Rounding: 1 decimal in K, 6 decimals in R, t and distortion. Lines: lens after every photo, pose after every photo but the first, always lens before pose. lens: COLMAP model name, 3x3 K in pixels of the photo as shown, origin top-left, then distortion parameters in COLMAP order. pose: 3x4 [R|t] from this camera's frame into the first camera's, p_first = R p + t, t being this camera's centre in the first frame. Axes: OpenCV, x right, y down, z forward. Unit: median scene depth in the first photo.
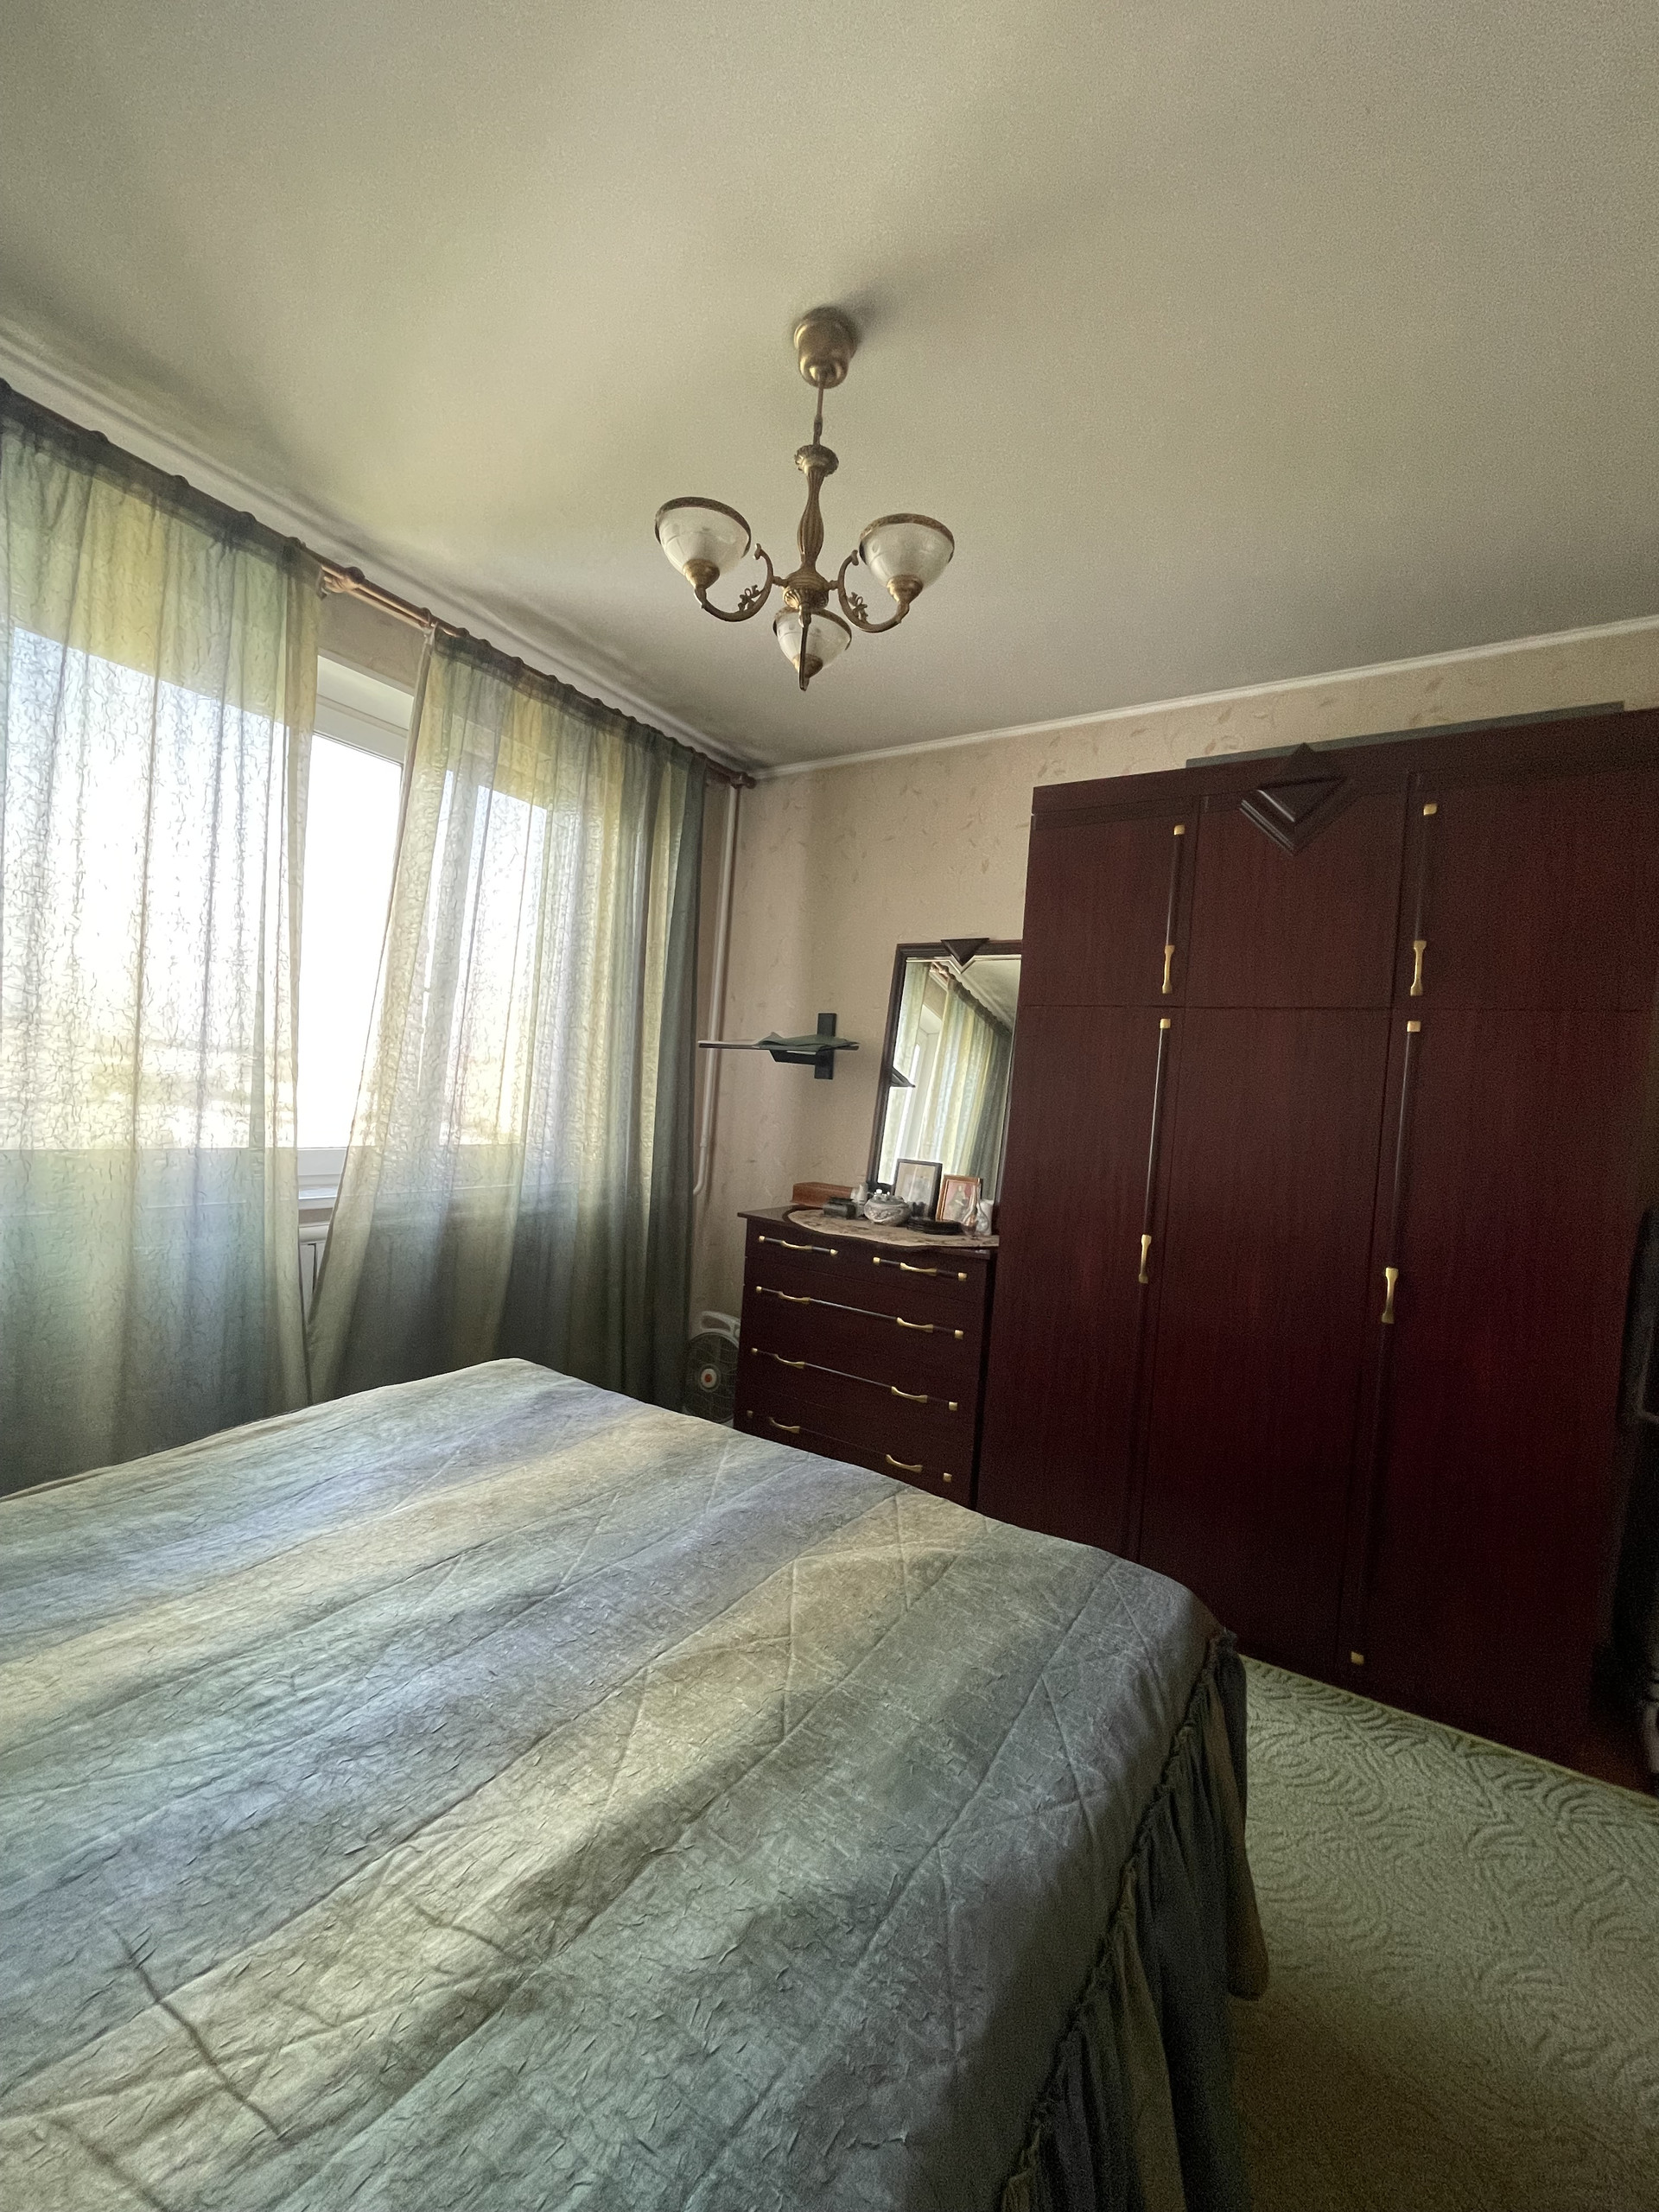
lens RADIAL K [[898.9, 0, 827.1], [0, 898.9, 1108.7], [0, 0, 1]] dist [-0.004241, 0.000126]
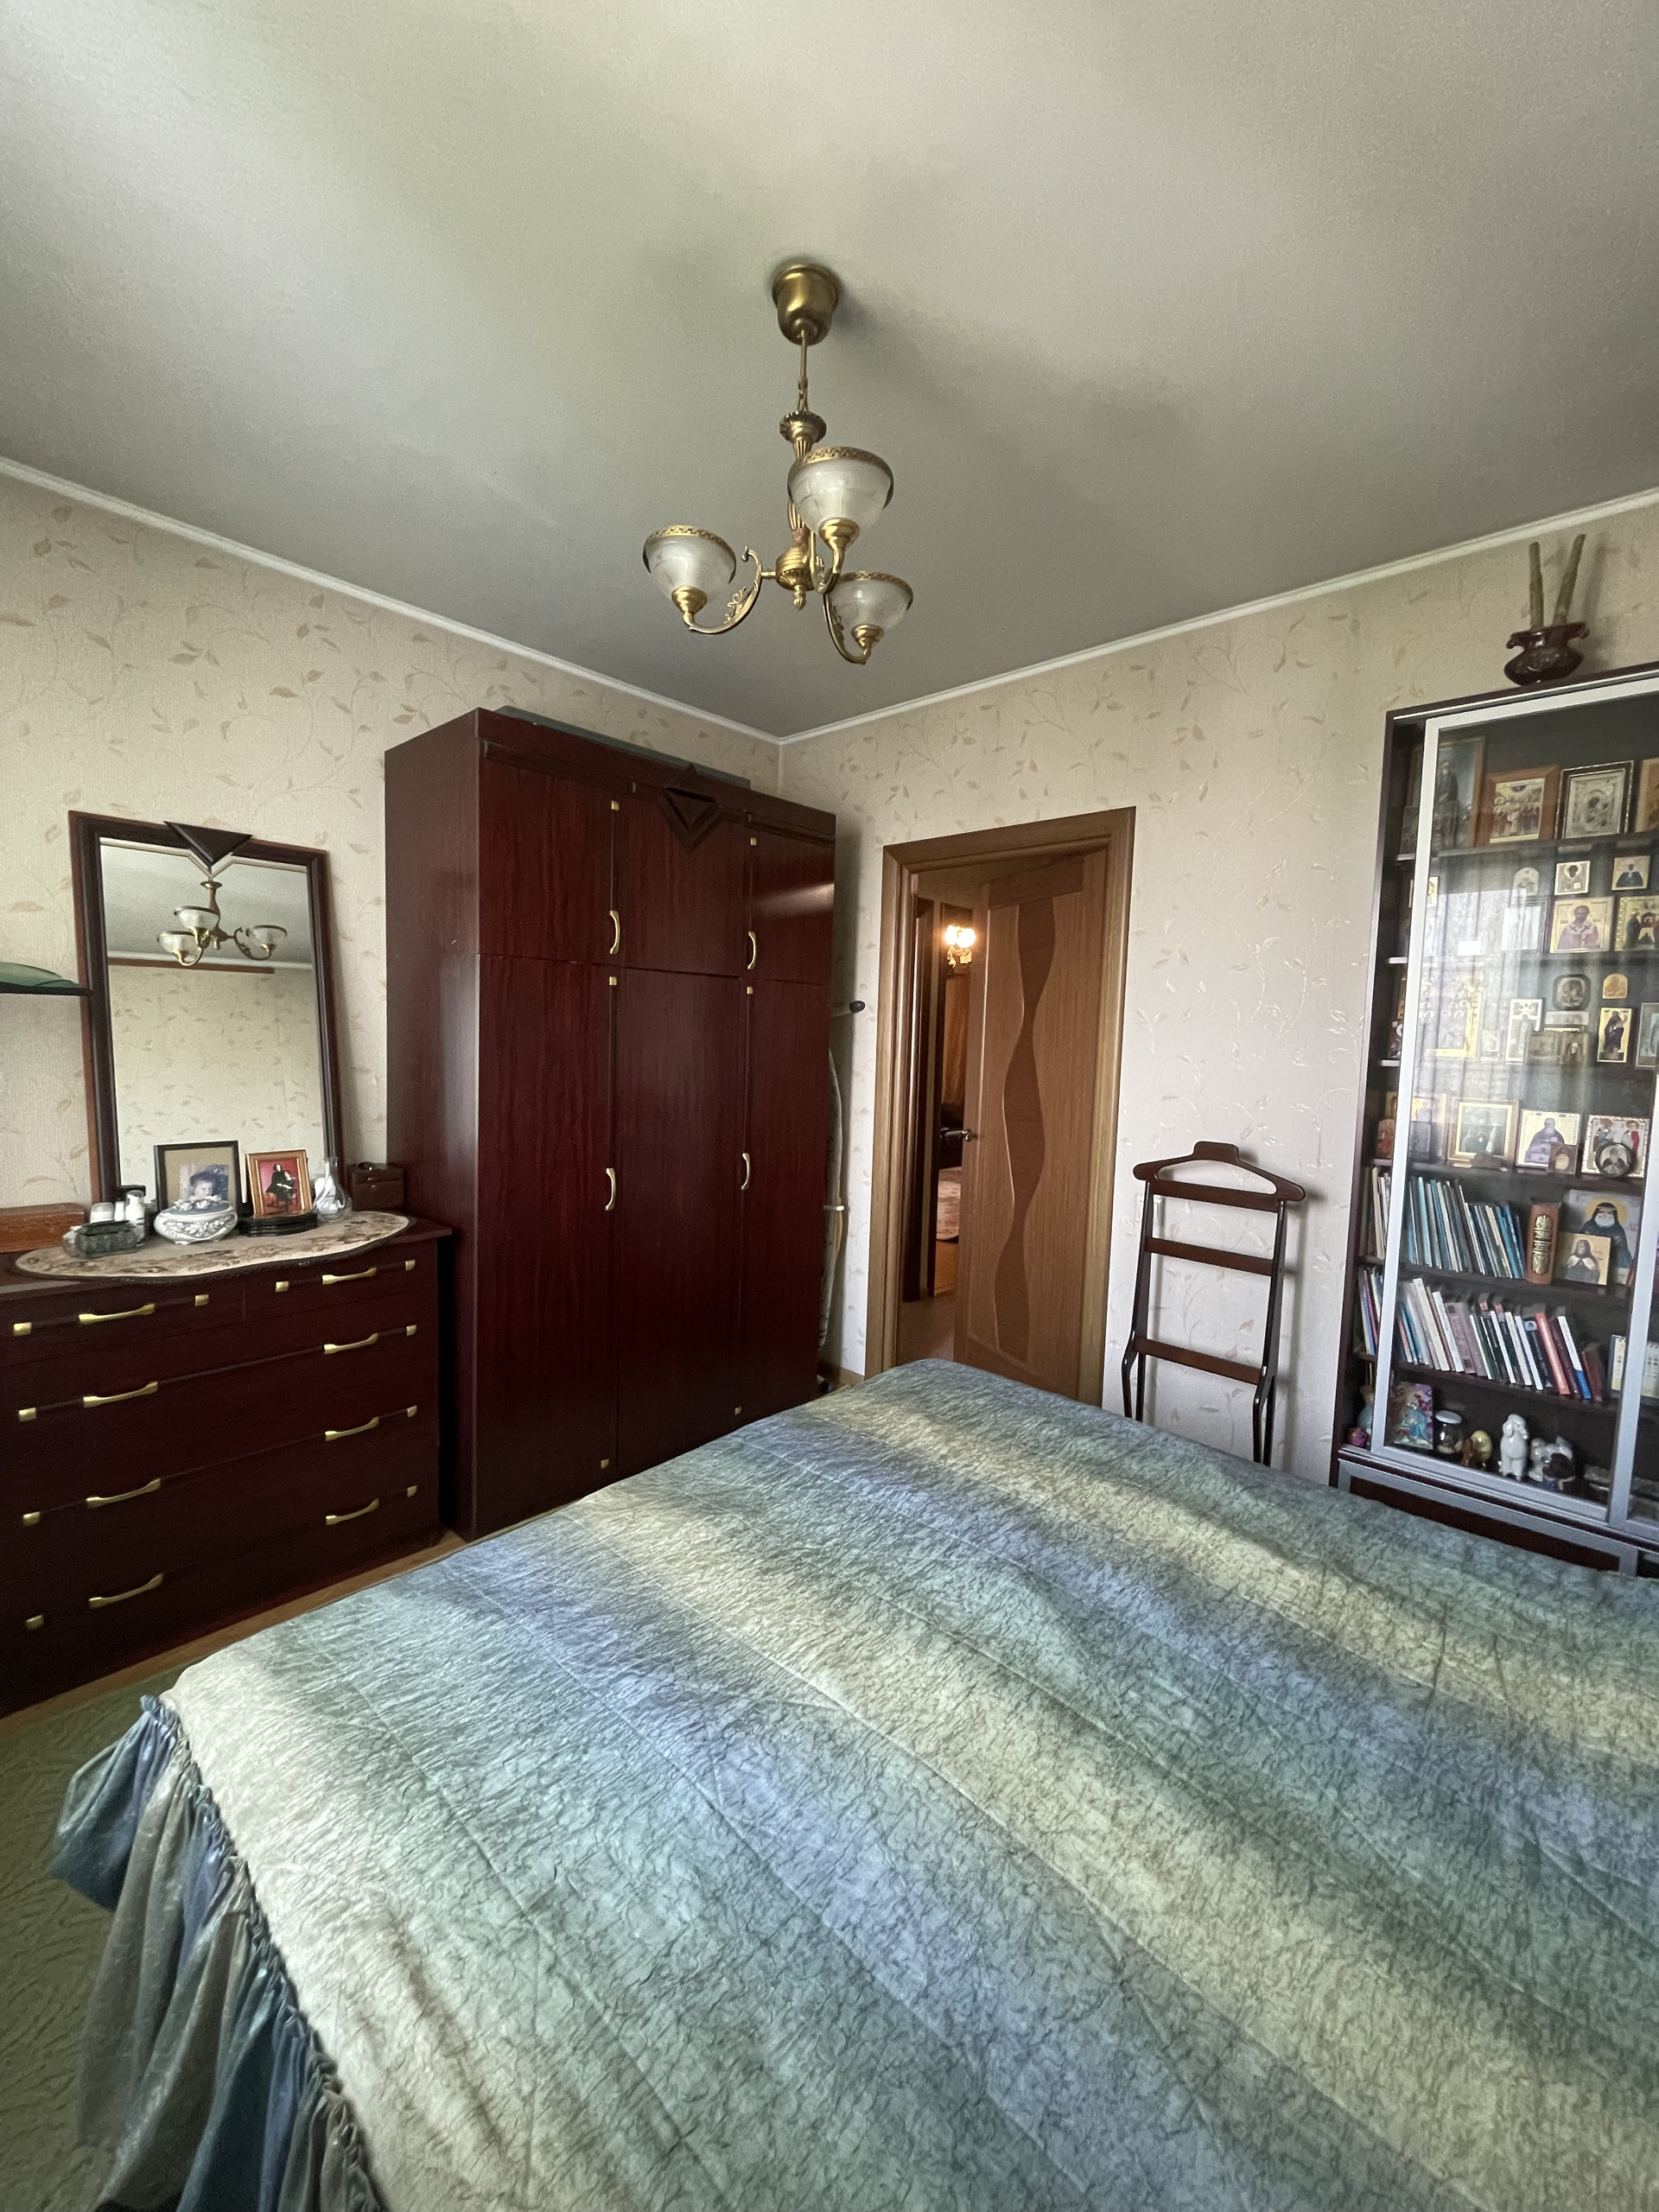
lens RADIAL K [[898.9, 0, 828.5], [0, 898.9, 1112.4], [0, 0, 1]] dist [-0.004241, 0.000126]
pose [[0.158069, -0.148227, 0.976239, -0.622009], [0.002352, 0.988722, 0.149742, -0.087656], [-0.987425, -0.021374, 0.156635, 0.485449]]
